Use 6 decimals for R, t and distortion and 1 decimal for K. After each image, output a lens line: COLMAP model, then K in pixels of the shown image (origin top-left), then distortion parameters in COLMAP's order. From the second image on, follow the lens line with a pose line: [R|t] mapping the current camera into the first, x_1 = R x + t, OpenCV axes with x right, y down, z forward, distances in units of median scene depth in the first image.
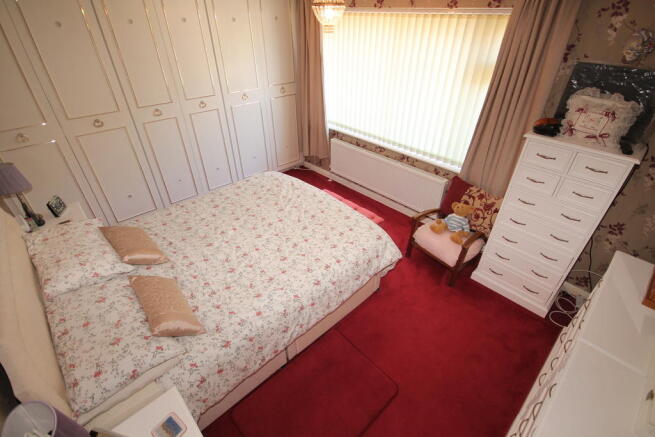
lens RADIAL K [[308.4, 0, 330.7], [0, 308.4, 217.9], [0, 0, 1]] dist [0.000749, -0.000407]
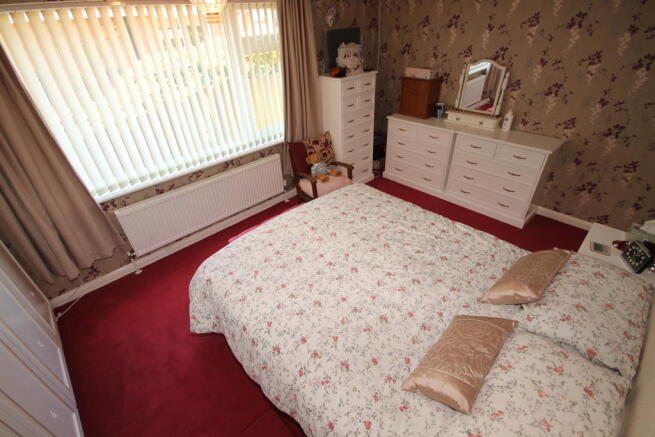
lens RADIAL K [[308.4, 0, 330.7], [0, 308.4, 217.9], [0, 0, 1]] dist [0.000749, -0.000407]
pose [[-0.013598, -0.561055, 0.827667, -0.607180], [0.587139, 0.665534, 0.460795, -0.330049], [-0.809372, 0.492222, 0.320368, 0.540907]]
